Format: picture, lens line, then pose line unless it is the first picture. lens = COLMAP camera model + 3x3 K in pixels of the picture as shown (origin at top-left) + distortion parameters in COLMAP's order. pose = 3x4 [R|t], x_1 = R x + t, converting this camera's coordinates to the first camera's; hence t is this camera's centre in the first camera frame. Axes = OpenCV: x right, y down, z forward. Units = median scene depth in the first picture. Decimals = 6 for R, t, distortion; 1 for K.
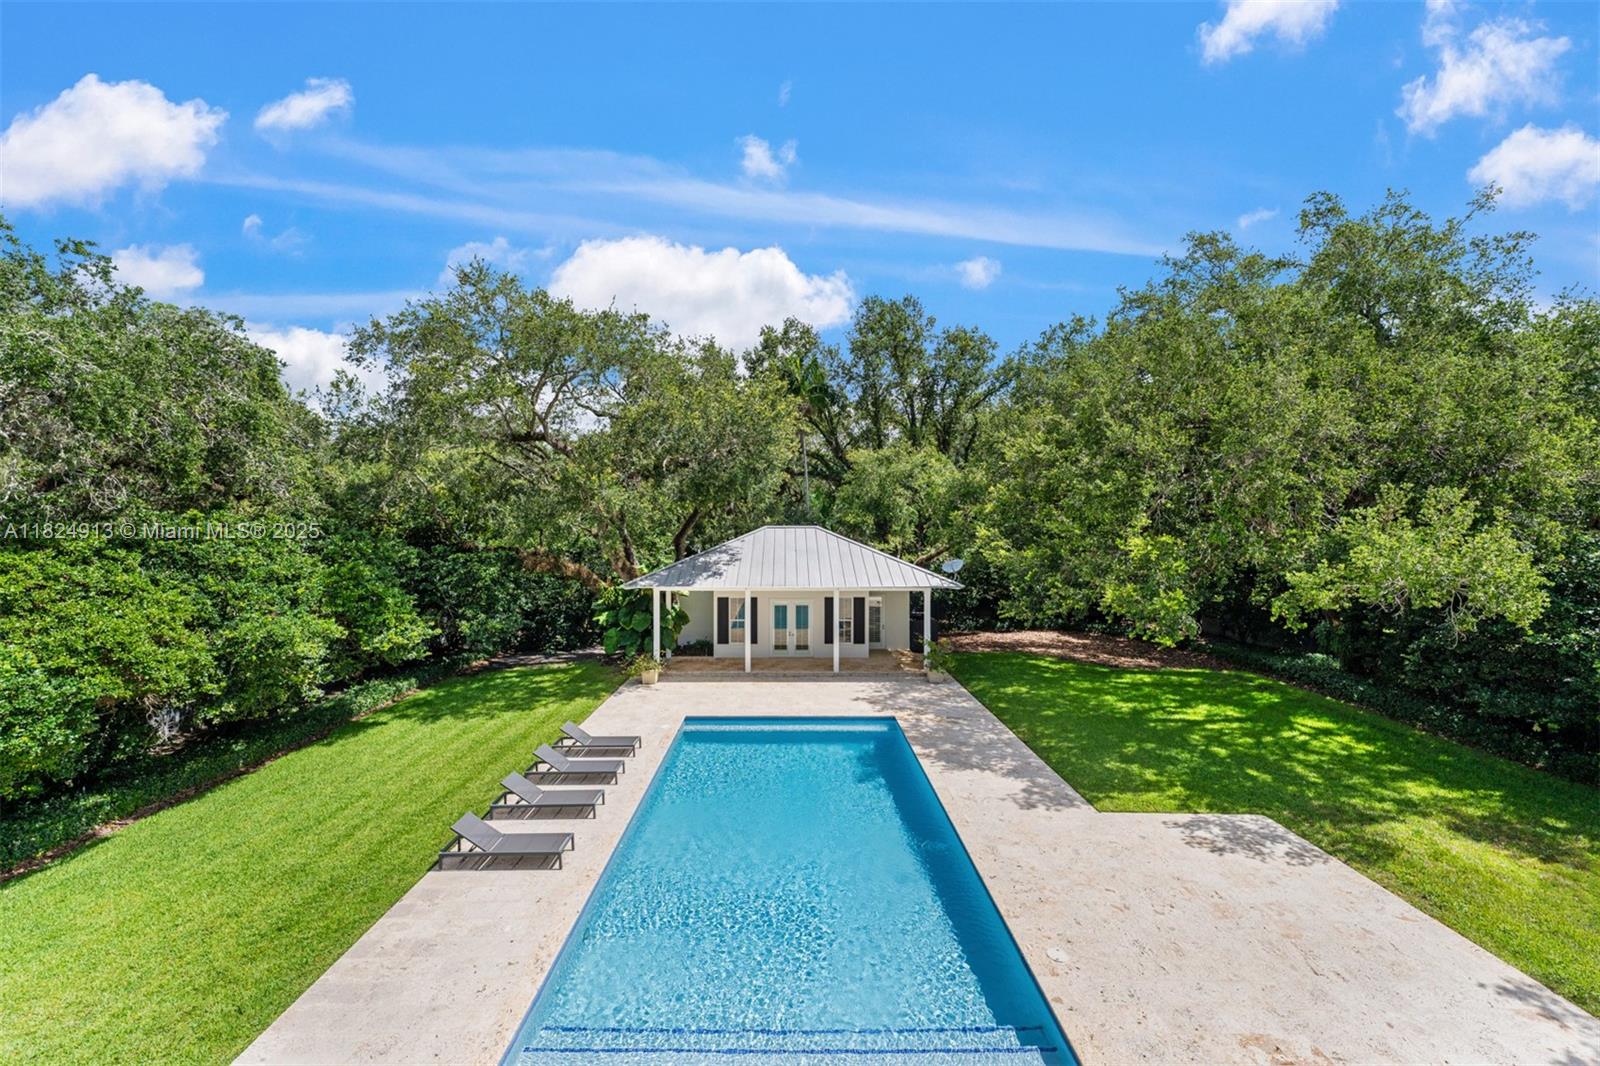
lens RADIAL K [[641.3, 0, 789.7], [0, 641.3, 528.9], [0, 0, 1]] dist [-0.001002, -0.000349]
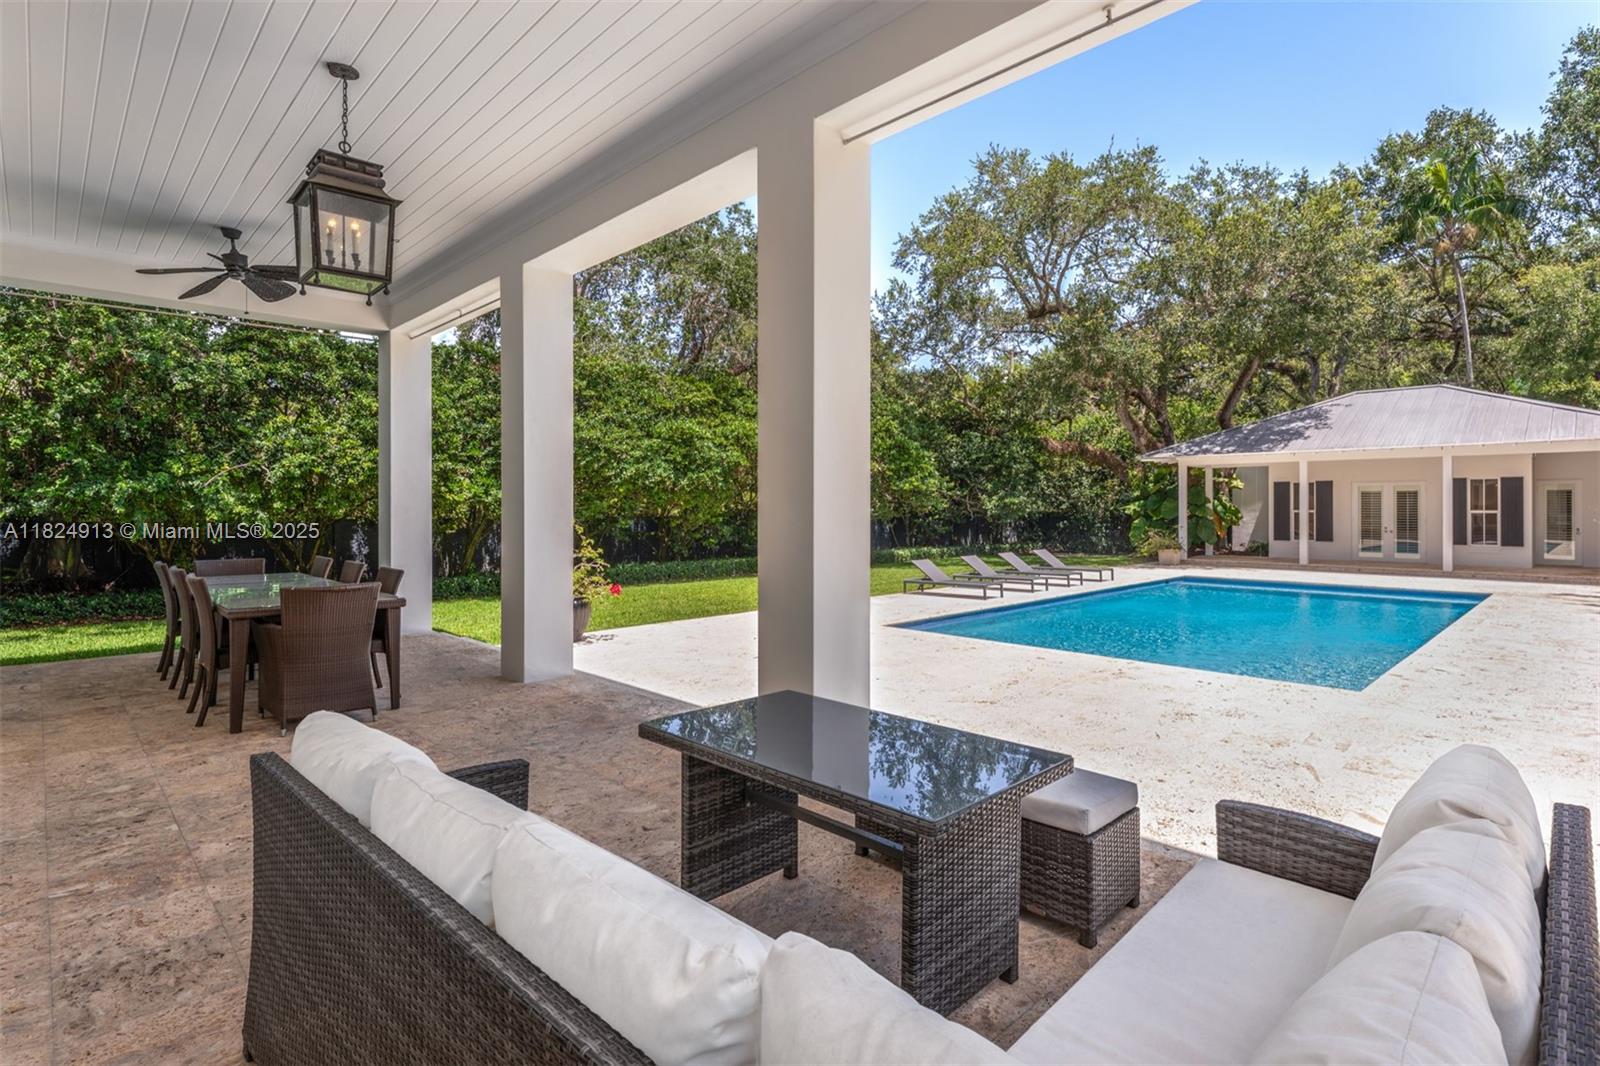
lens RADIAL K [[801.2, 0, 802.8], [0, 801.2, 508.8], [0, 0, 1]] dist [-0.002917, 0.000555]
pose [[0.704648, 0.003322, -0.709549, 0.193335], [-0.004311, 0.999991, 0.000401, 0.149618], [0.709544, 0.002777, 0.704656, -0.128249]]
